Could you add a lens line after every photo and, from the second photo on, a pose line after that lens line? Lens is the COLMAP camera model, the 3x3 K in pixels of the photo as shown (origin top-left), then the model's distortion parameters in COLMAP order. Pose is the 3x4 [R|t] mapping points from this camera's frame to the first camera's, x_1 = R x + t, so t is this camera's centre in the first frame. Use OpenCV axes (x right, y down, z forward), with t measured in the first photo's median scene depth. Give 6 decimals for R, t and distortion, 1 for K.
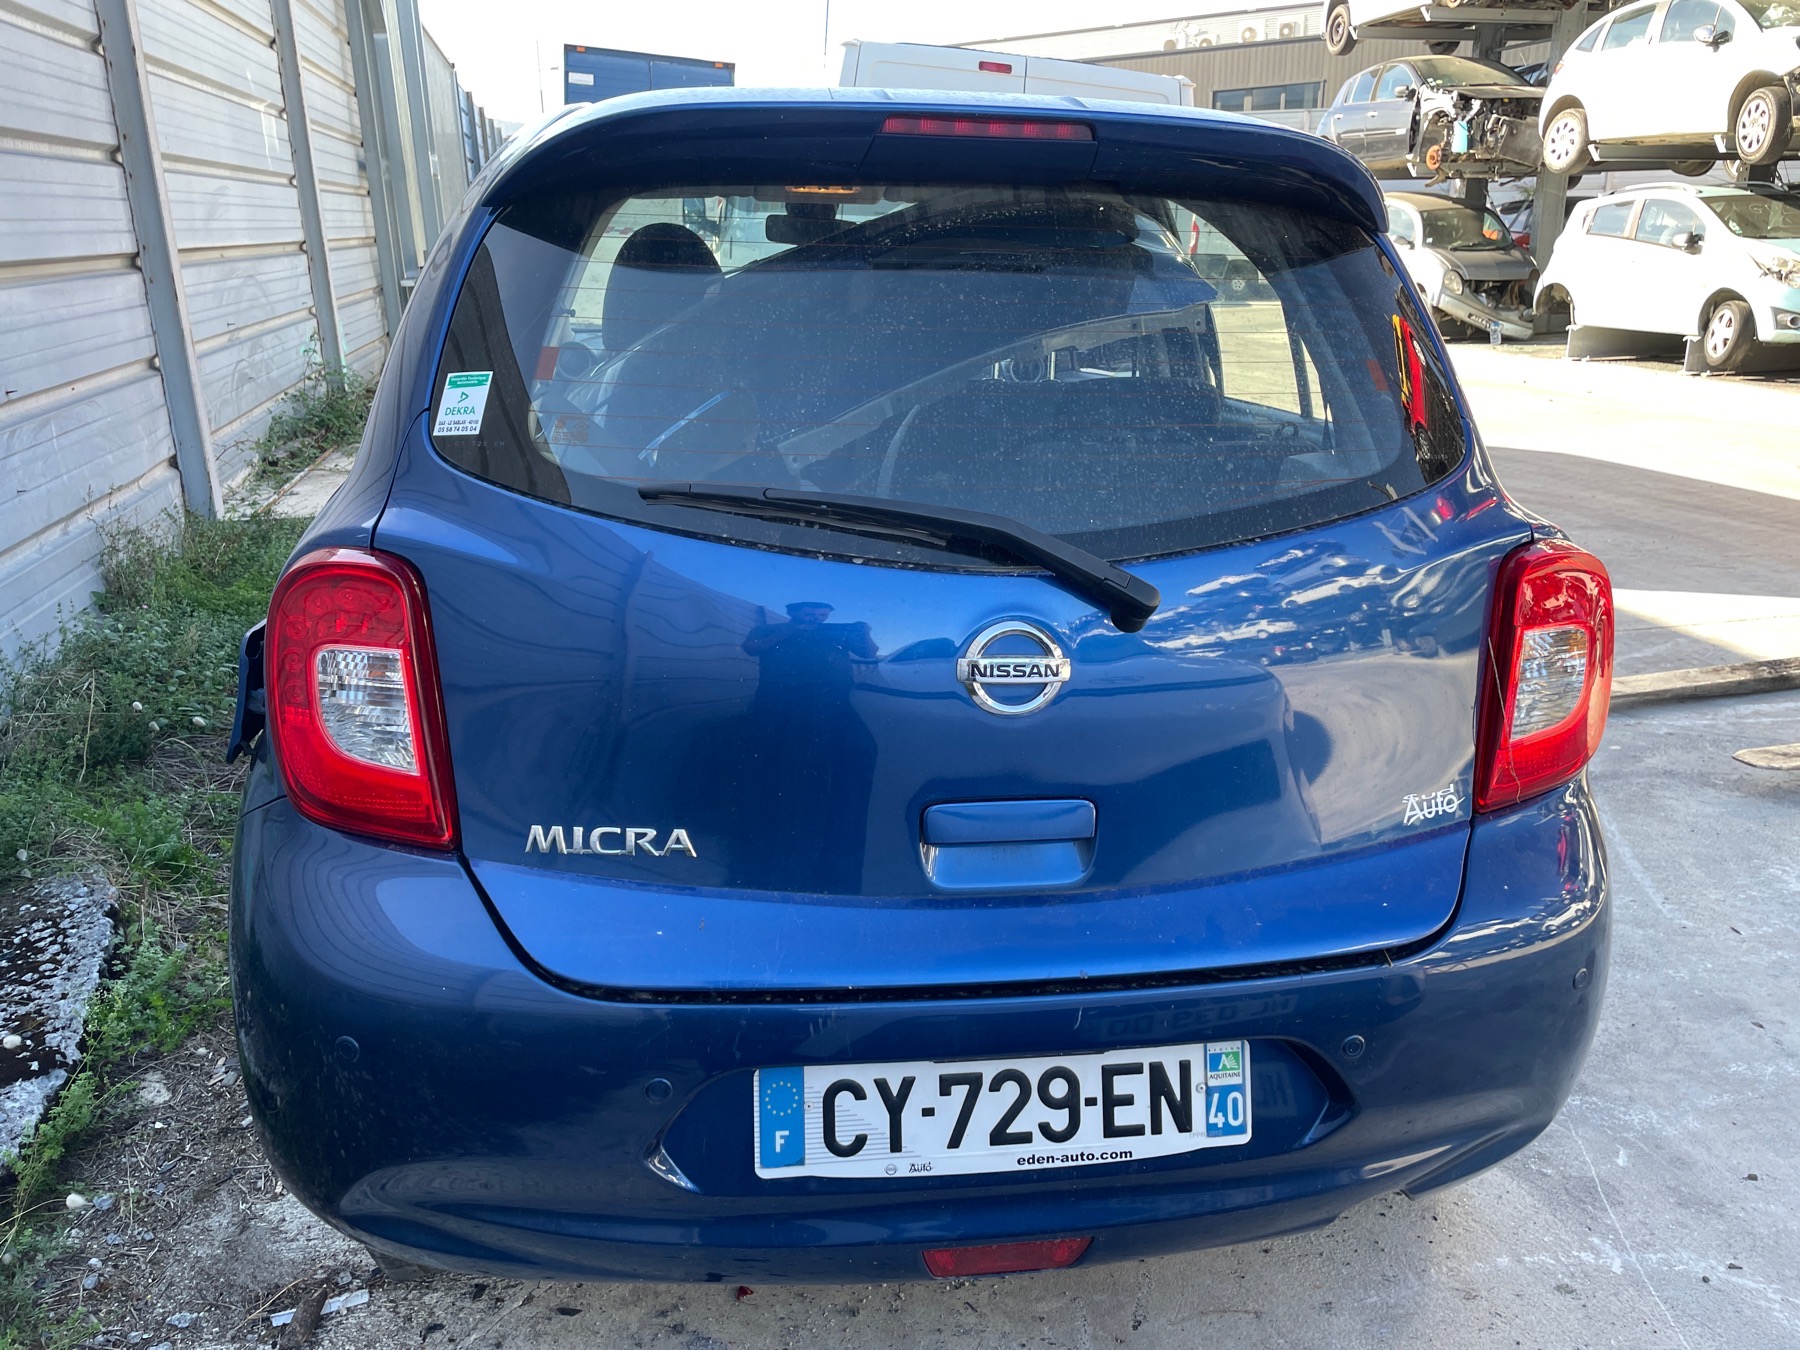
lens RADIAL K [[1365.1, 0, 889.9], [0, 1365.1, 663.2], [0, 0, 1]] dist [0.053689, -0.067339]
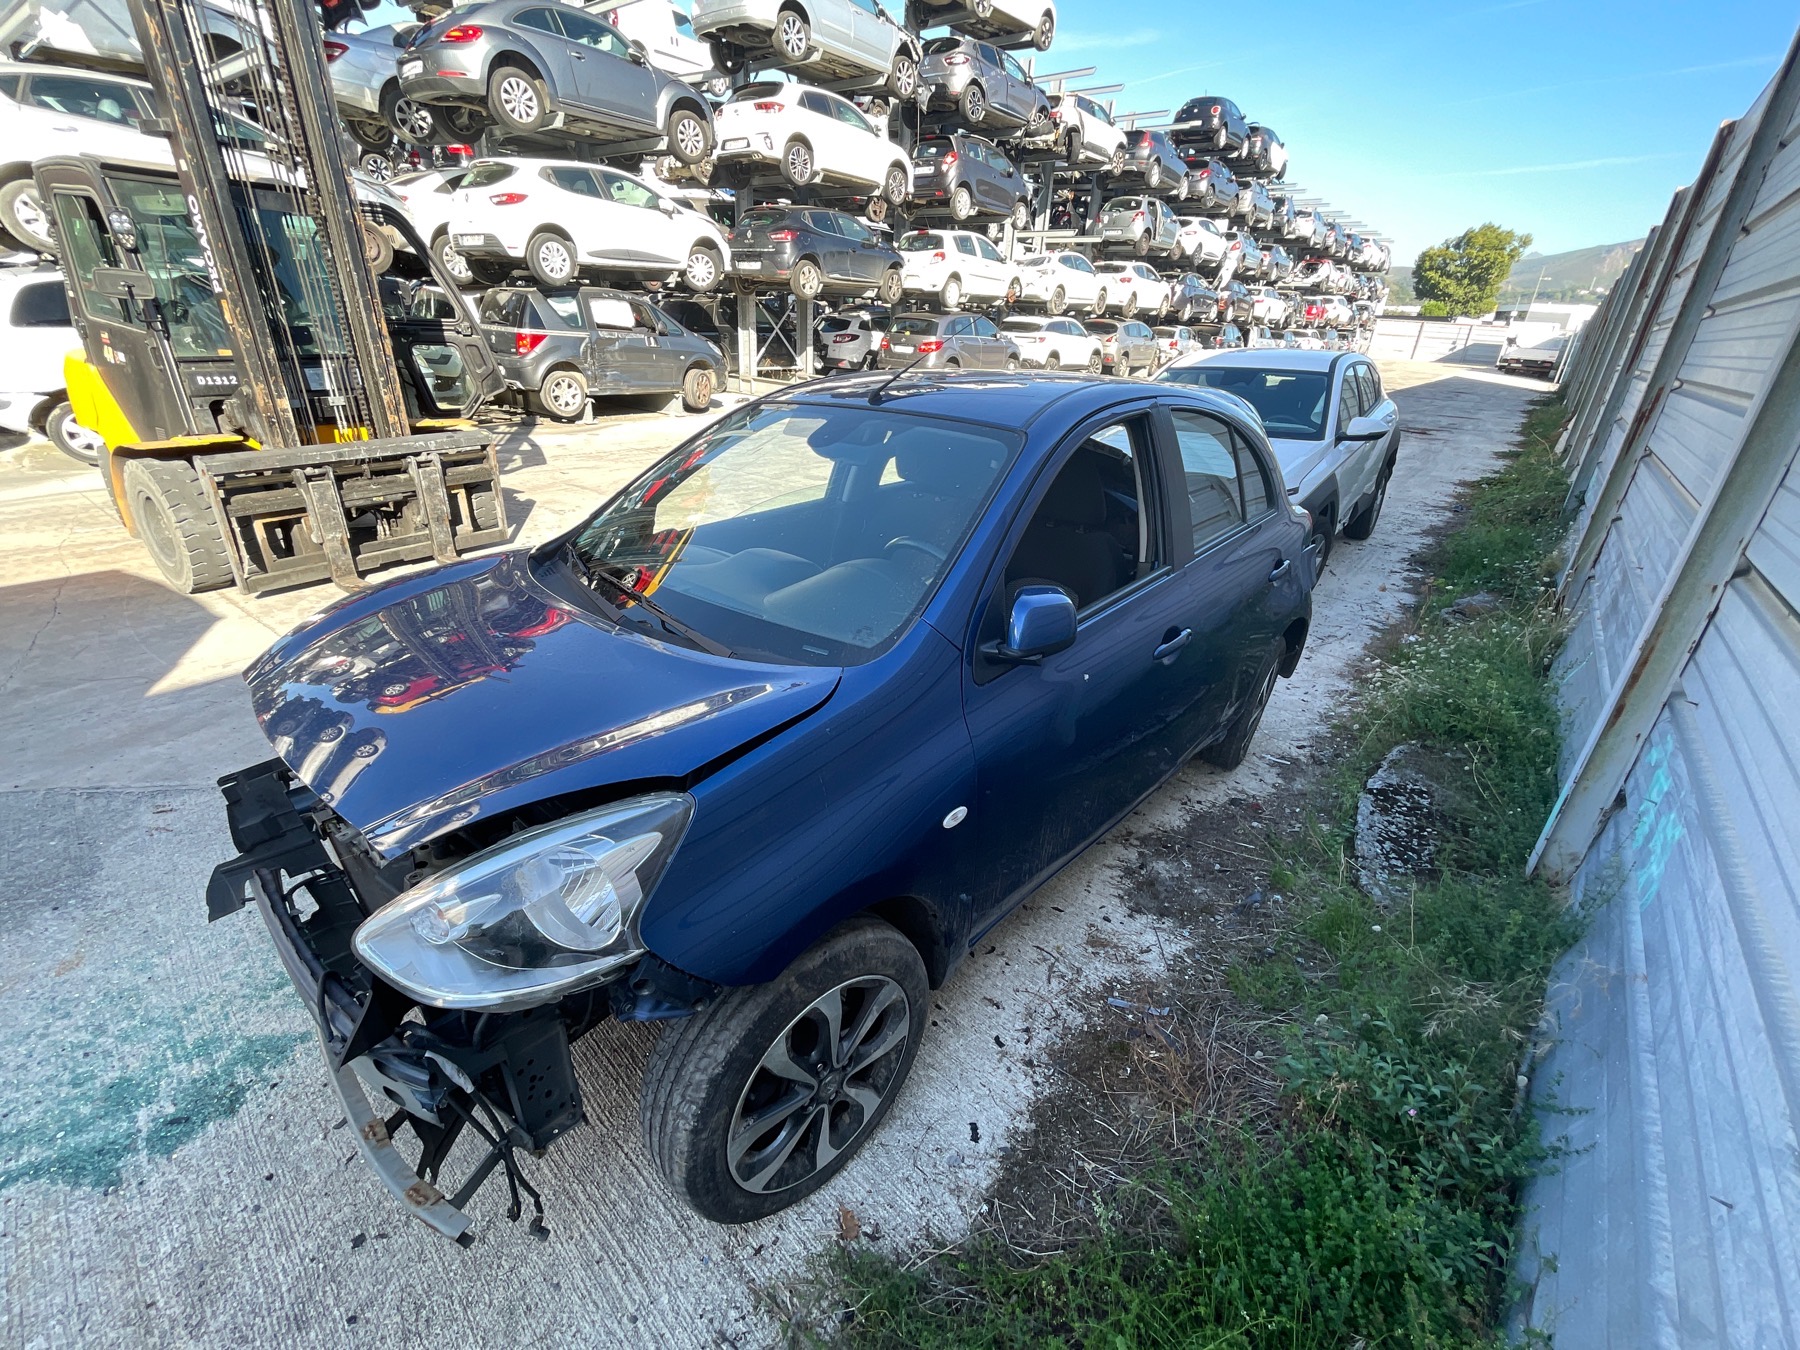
lens RADIAL K [[780.5, 0, 904.7], [0, 780.5, 682.3], [0, 0, 1]] dist [0.001129, -0.000508]
pose [[-0.639412, -0.347931, 0.685635, -1.071855], [0.196457, 0.788216, 0.583198, -0.947582], [-0.743342, 0.507602, -0.435642, 2.360853]]
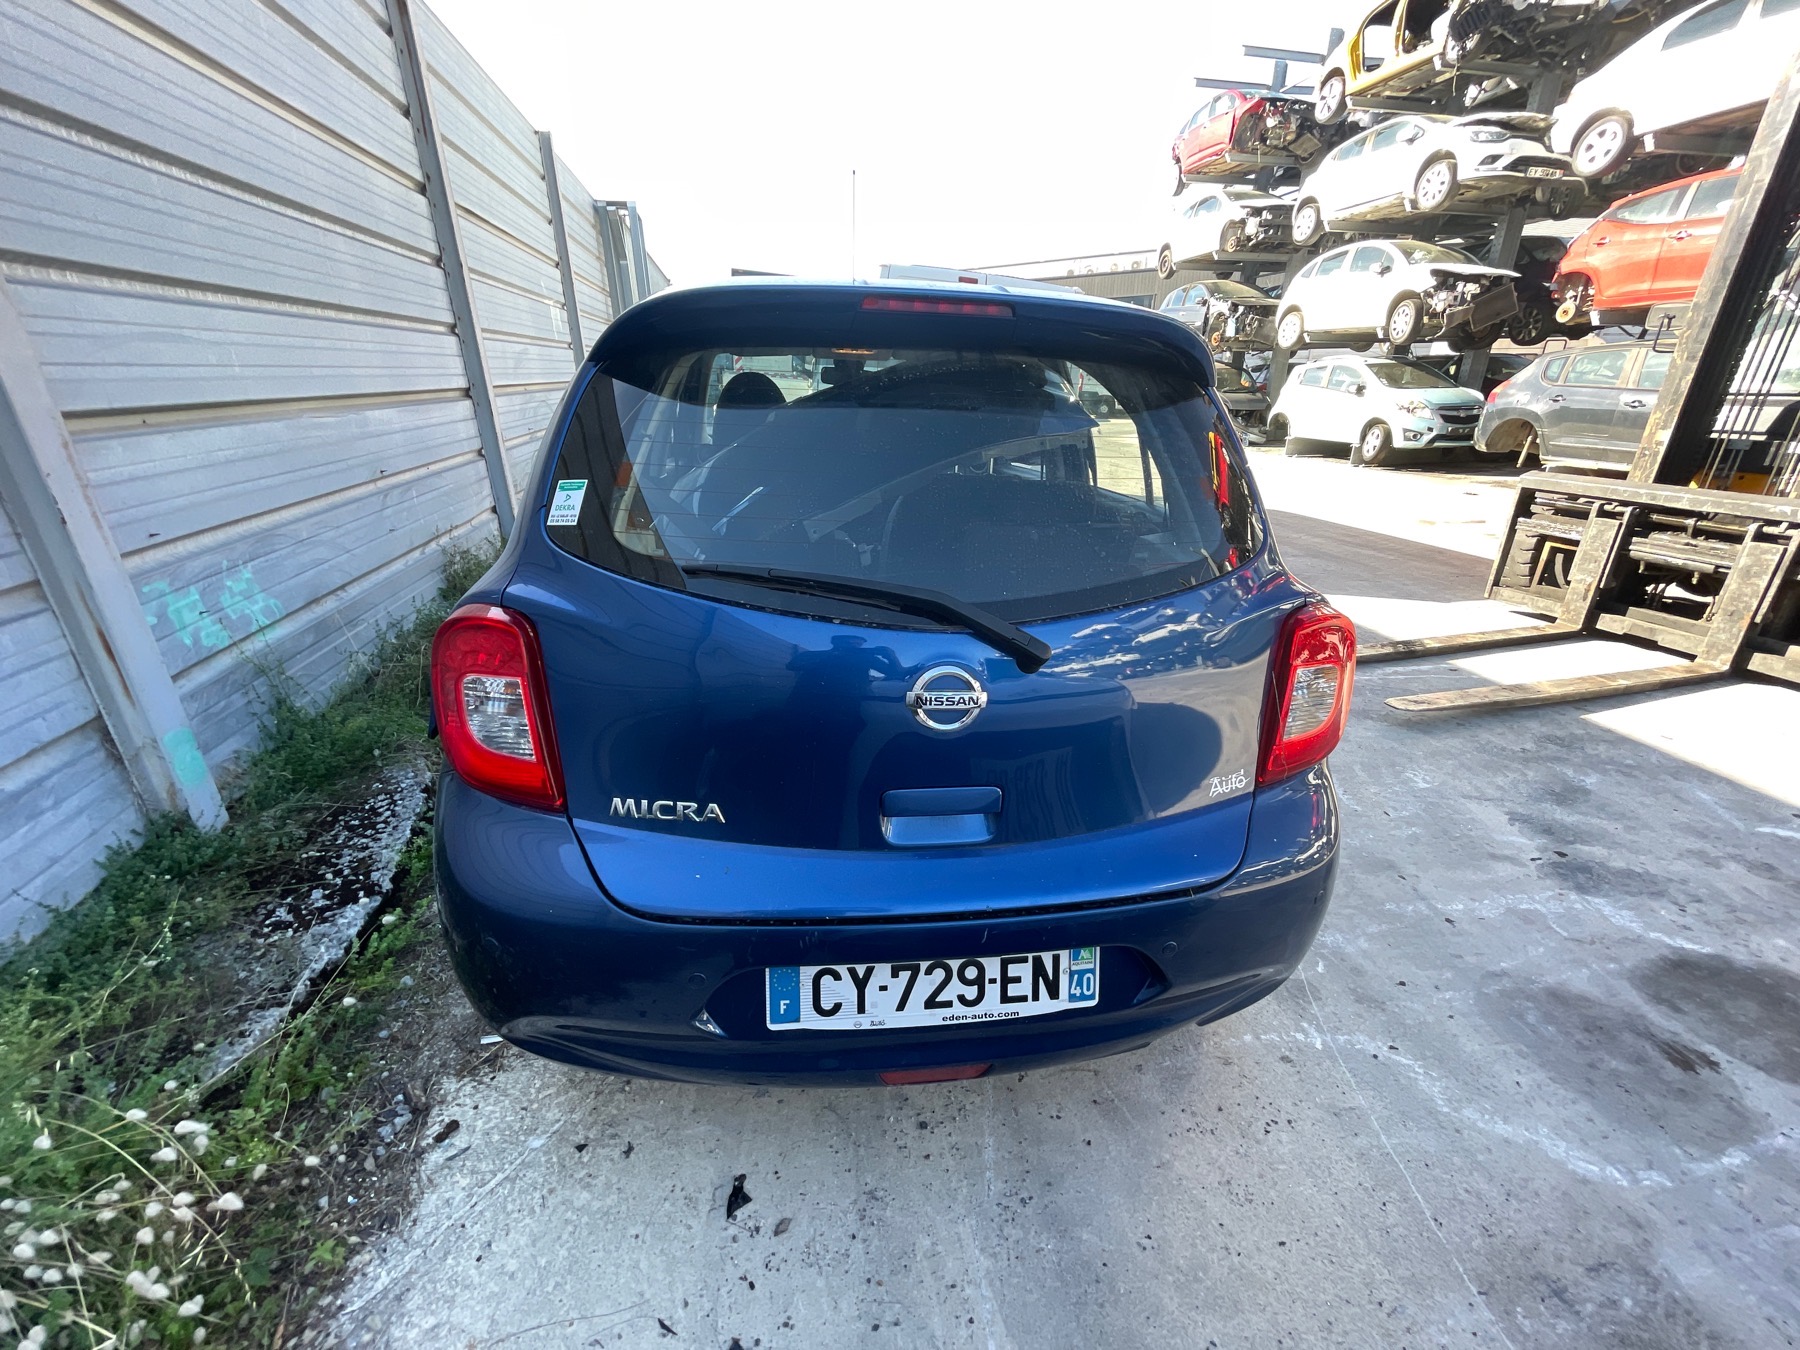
lens RADIAL K [[725.5, 0, 897.1], [0, 725.5, 675.4], [0, 0, 1]] dist [-0.002977, -0.000091]
pose [[0.999724, 0.017498, -0.015680, 0.036917], [-0.016090, 0.996183, 0.085789, -0.060365], [0.017121, -0.085513, 0.996190, 0.179706]]
